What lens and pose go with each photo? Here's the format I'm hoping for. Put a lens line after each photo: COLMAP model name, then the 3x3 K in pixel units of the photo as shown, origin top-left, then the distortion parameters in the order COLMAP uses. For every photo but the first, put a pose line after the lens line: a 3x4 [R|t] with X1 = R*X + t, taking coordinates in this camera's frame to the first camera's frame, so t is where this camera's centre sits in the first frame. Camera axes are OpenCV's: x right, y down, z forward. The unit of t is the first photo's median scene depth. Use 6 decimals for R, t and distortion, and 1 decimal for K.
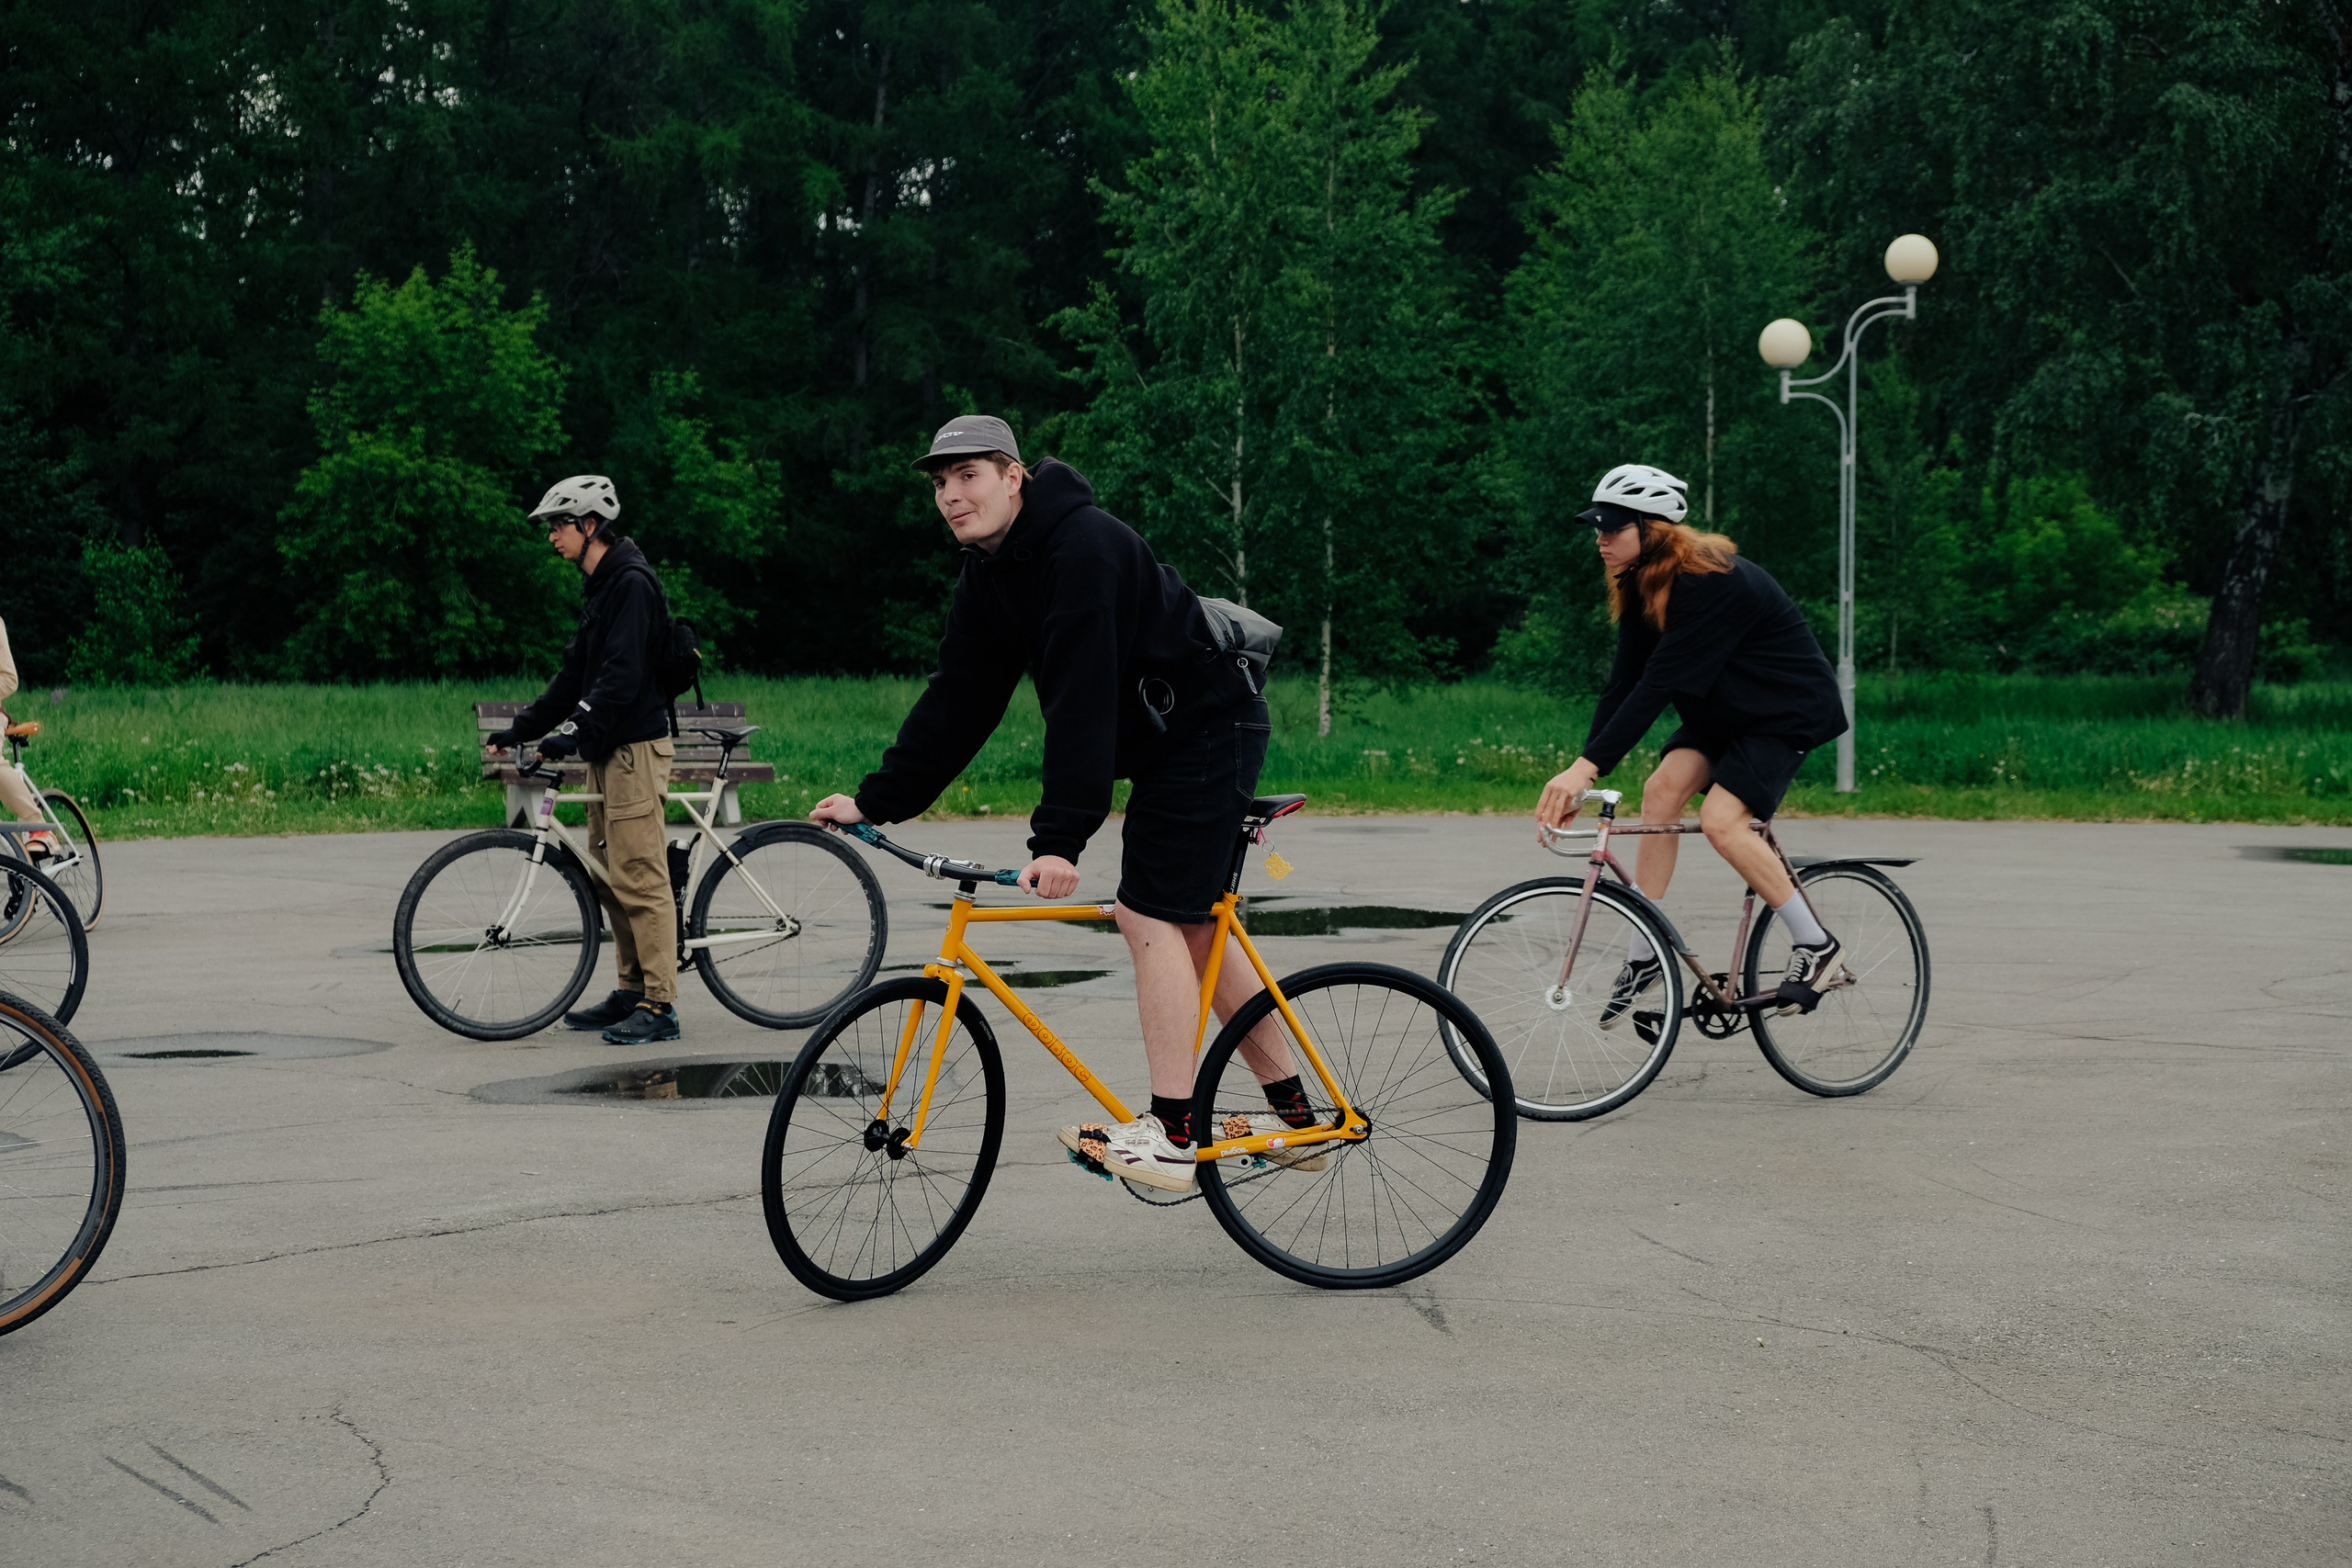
lens RADIAL K [[4270.6, 0, 1176.0], [0, 4270.6, 784.0], [0, 0, 1]] dist [0.012536, -0.155783]
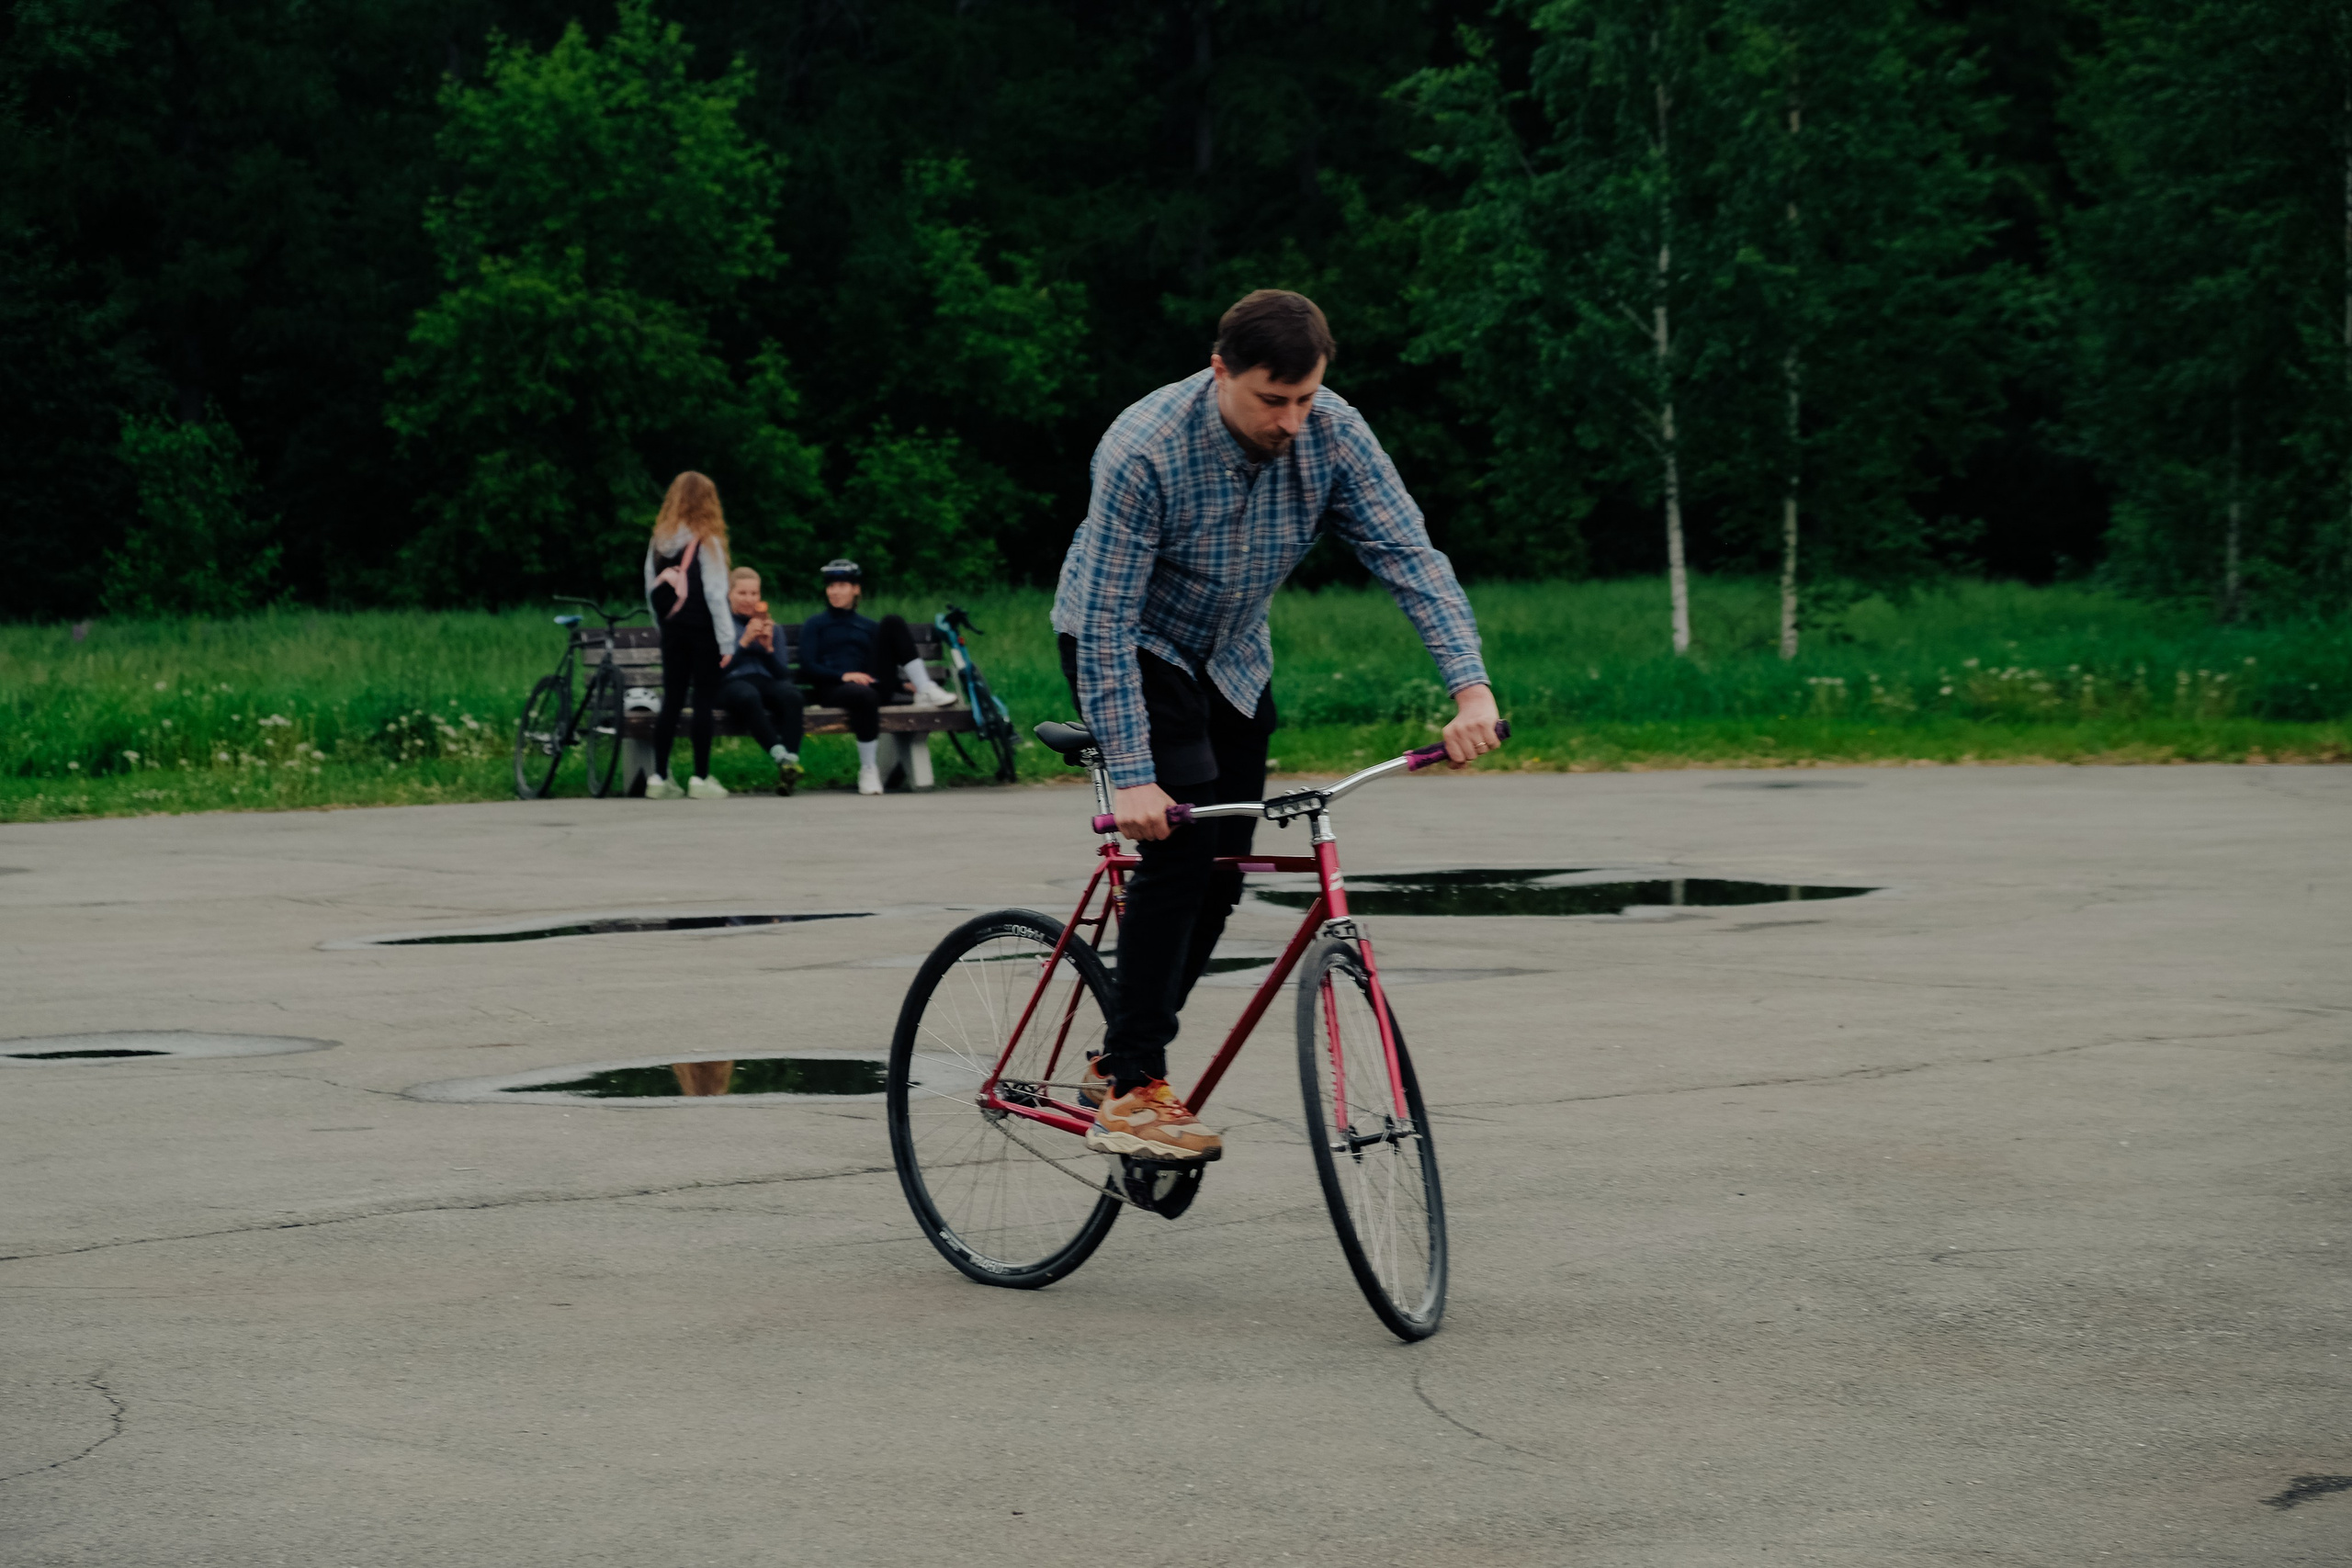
lens RADIAL K [[6970.0, 0, 1176.0], [0, 6970.0, 784.0], [0, 0, 1]] dist [-0.098320, 2.890476]
pose [[0.991752, -0.011971, -0.127615, 0.069884], [0.012294, 0.999923, 0.001744, 0.005337], [0.127584, -0.003299, 0.991822, -0.143089]]
